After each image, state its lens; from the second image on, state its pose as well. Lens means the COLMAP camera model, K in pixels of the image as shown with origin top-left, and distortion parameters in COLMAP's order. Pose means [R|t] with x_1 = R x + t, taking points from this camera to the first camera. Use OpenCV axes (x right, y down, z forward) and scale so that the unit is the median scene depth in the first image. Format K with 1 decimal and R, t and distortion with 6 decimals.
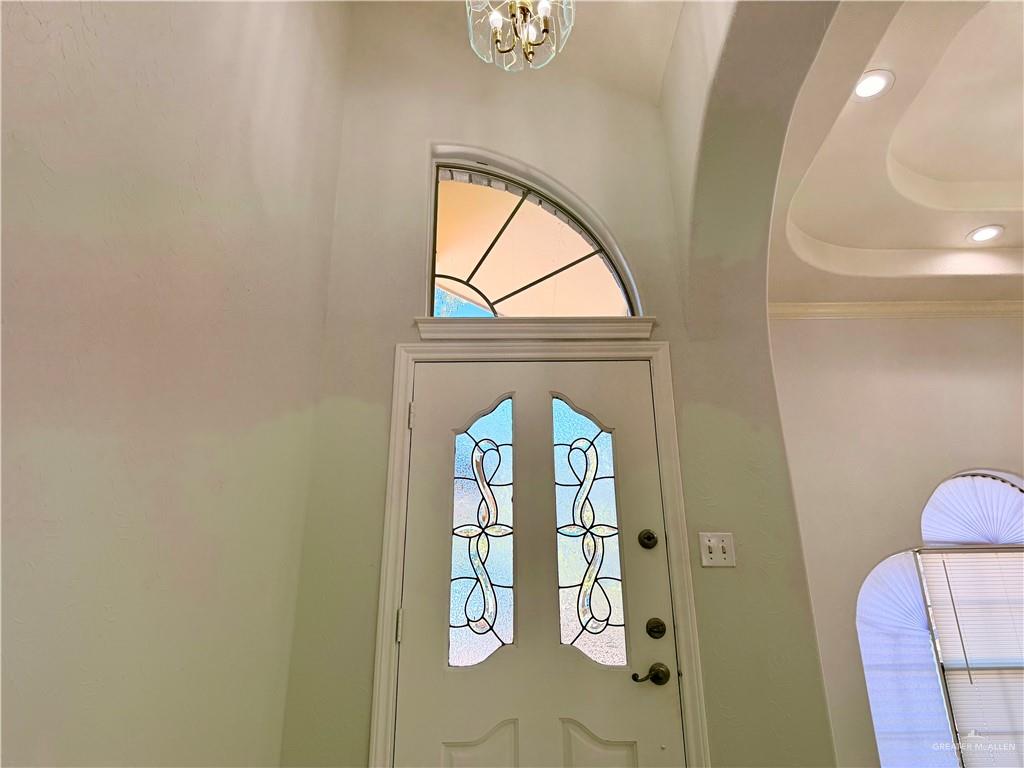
lens RADIAL K [[719.1, 0, 511.6], [0, 719.1, 383.2], [0, 0, 1]] dist [0.004035, -0.005868]
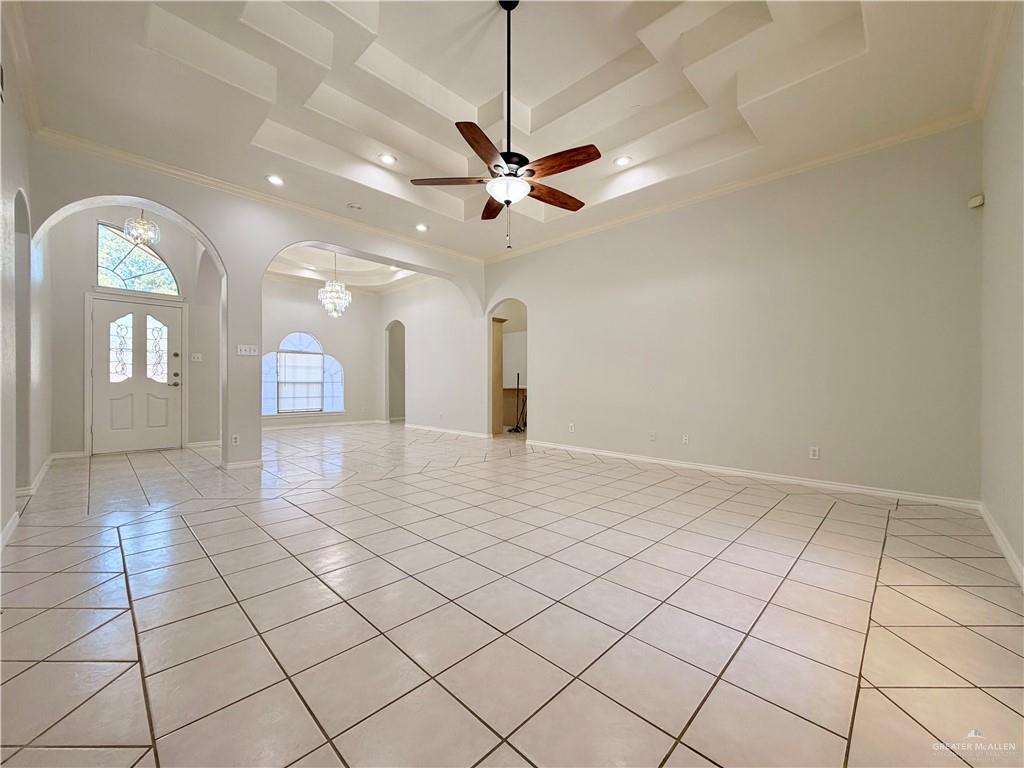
lens RADIAL K [[408.4, 0, 514.4], [0, 408.4, 379.4], [0, 0, 1]] dist [-0.004252, 0.002272]
pose [[0.675561, 0.011185, 0.737219, -0.223395], [-0.282384, 0.927569, 0.244694, -0.766863], [-0.681084, -0.373485, 0.629788, -1.845948]]
